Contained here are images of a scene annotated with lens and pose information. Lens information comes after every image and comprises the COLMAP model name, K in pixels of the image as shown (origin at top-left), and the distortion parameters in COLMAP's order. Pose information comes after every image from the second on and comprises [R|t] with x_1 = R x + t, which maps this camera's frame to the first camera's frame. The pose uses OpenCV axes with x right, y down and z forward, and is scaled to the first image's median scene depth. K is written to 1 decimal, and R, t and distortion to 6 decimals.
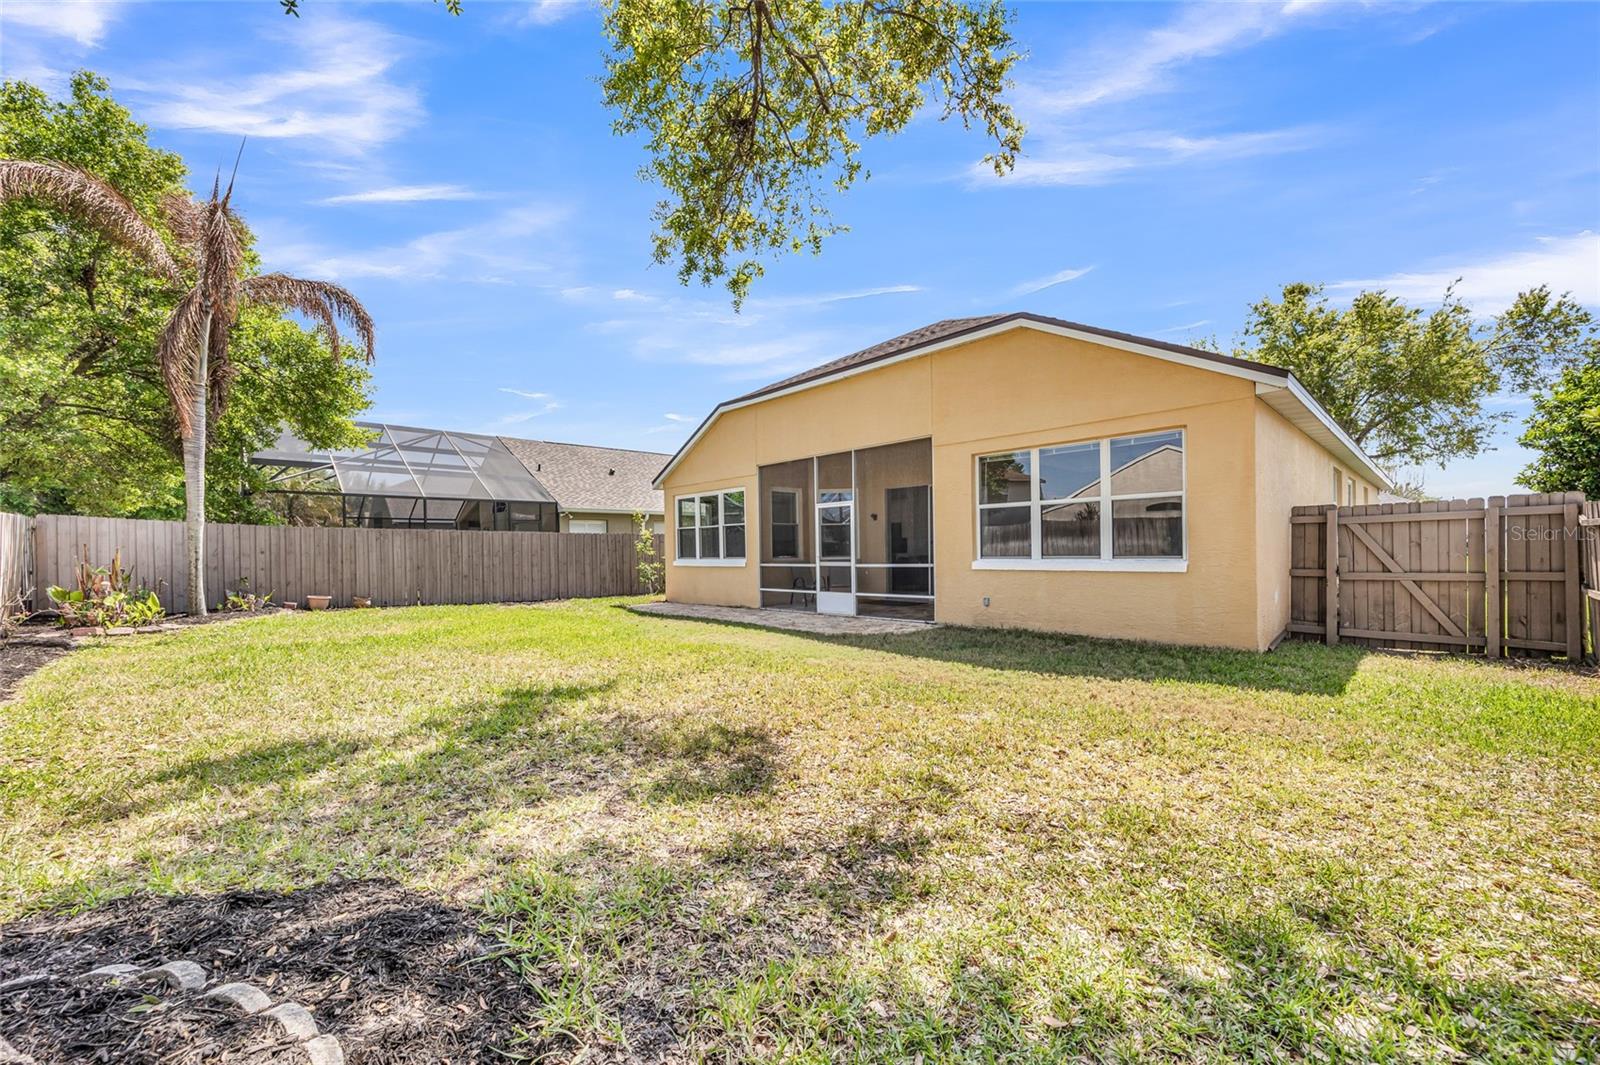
lens RADIAL K [[609.7, 0, 792.5], [0, 609.7, 541.3], [0, 0, 1]] dist [-0.000065, -0.000041]
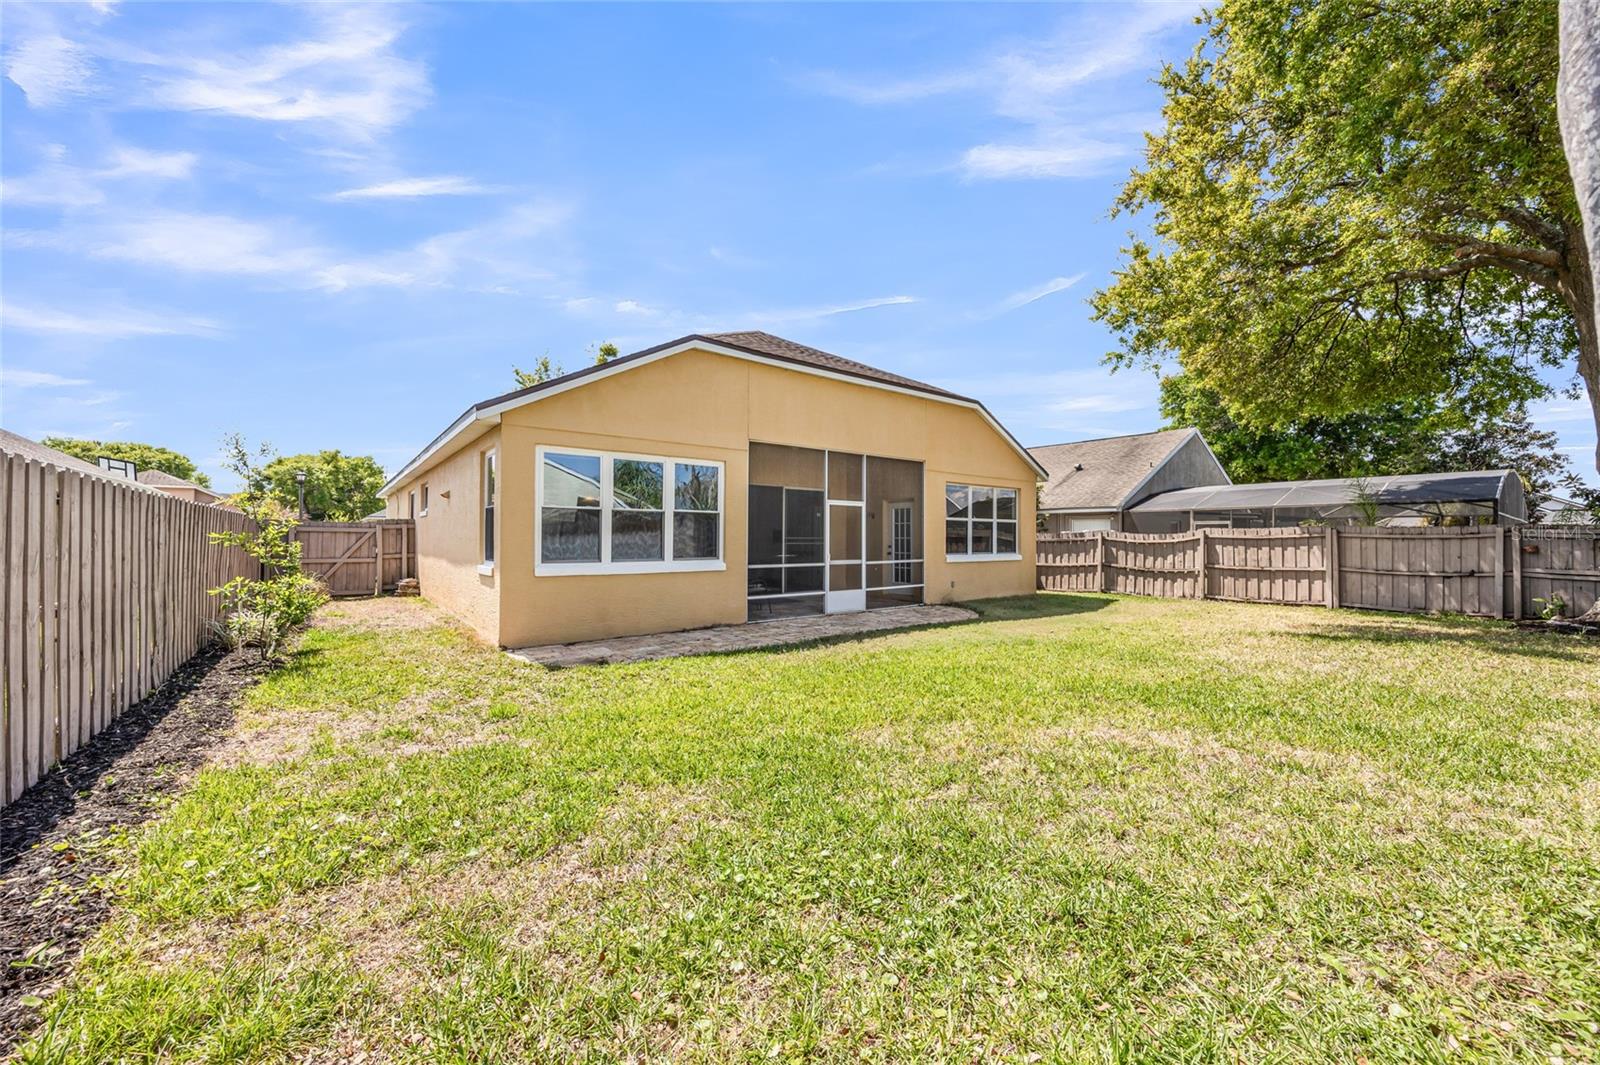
lens RADIAL K [[609.7, 0, 785.1], [0, 609.7, 540.8], [0, 0, 1]] dist [-0.000065, -0.000041]
pose [[0.104671, 0.027656, 0.994122, -0.929533], [-0.006532, 0.999611, -0.027121, 0.029615], [-0.994485, -0.003655, 0.104811, 0.981035]]
